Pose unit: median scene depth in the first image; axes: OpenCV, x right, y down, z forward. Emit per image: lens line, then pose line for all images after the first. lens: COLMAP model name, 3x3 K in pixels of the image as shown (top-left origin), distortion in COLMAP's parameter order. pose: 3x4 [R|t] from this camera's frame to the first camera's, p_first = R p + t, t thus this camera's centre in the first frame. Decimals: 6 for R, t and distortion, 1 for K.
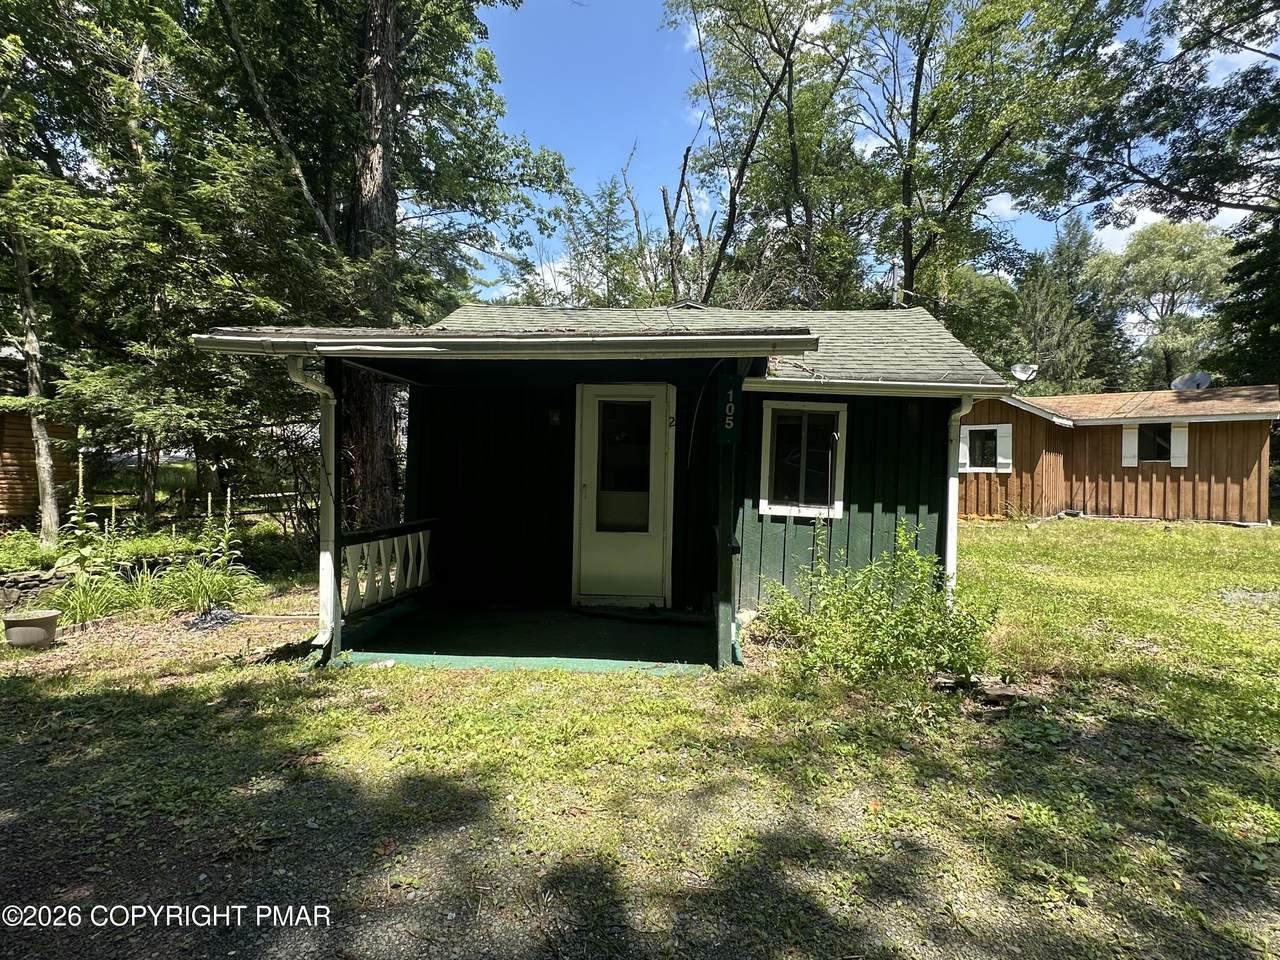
lens RADIAL K [[637.3, 0, 640.0], [0, 637.3, 480.0], [0, 0, 1]] dist [0.001072, 0.000313]
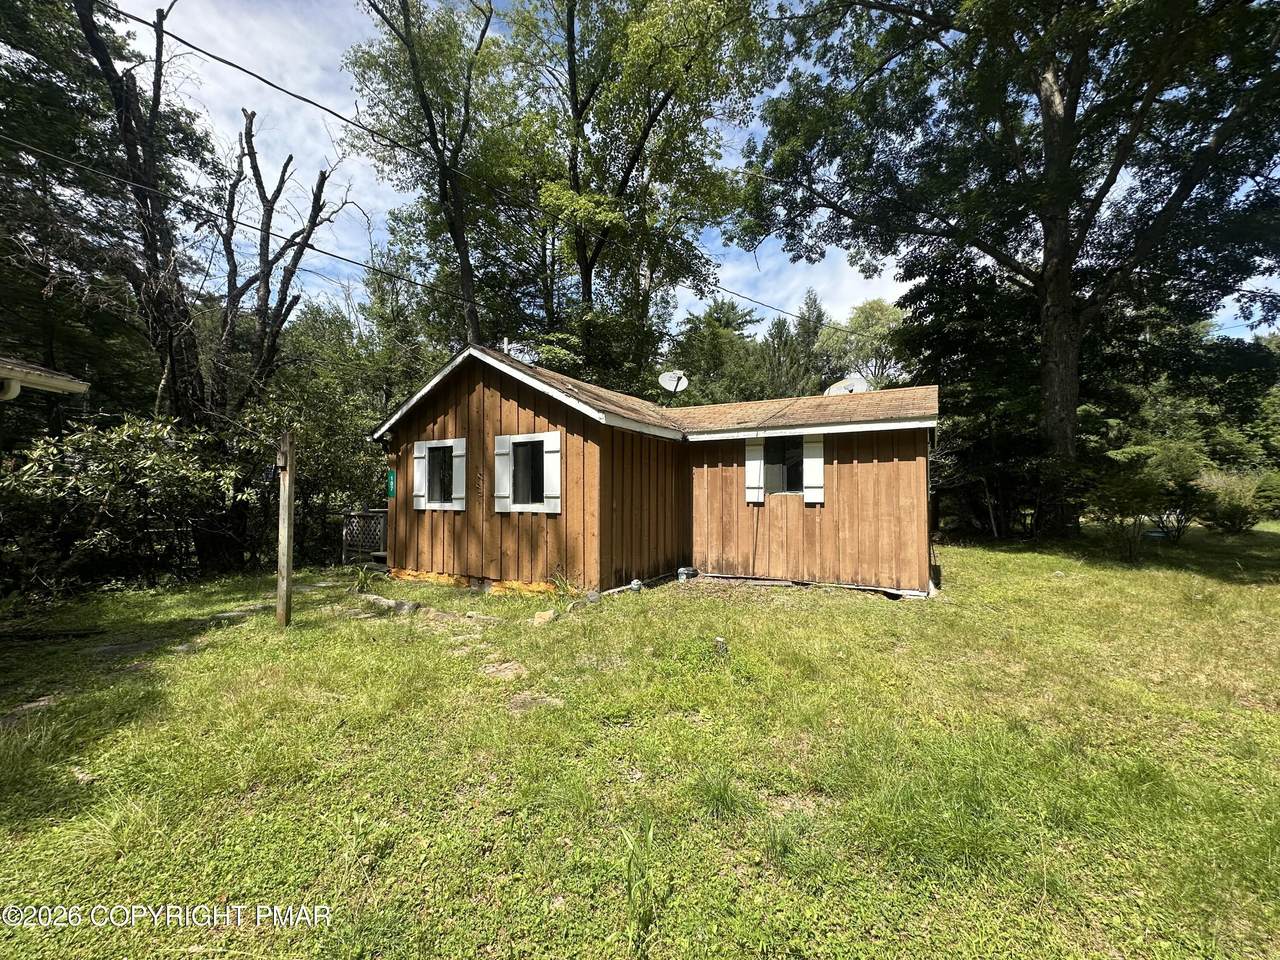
lens RADIAL K [[505.5, 0, 622.0], [0, 505.5, 480.7], [0, 0, 1]] dist [-0.000551, -0.000090]
pose [[0.980806, 0.006999, 0.194859, 0.537807], [0.002805, 0.998746, -0.049992, -0.017481], [-0.194965, 0.049579, 0.979556, 0.515133]]
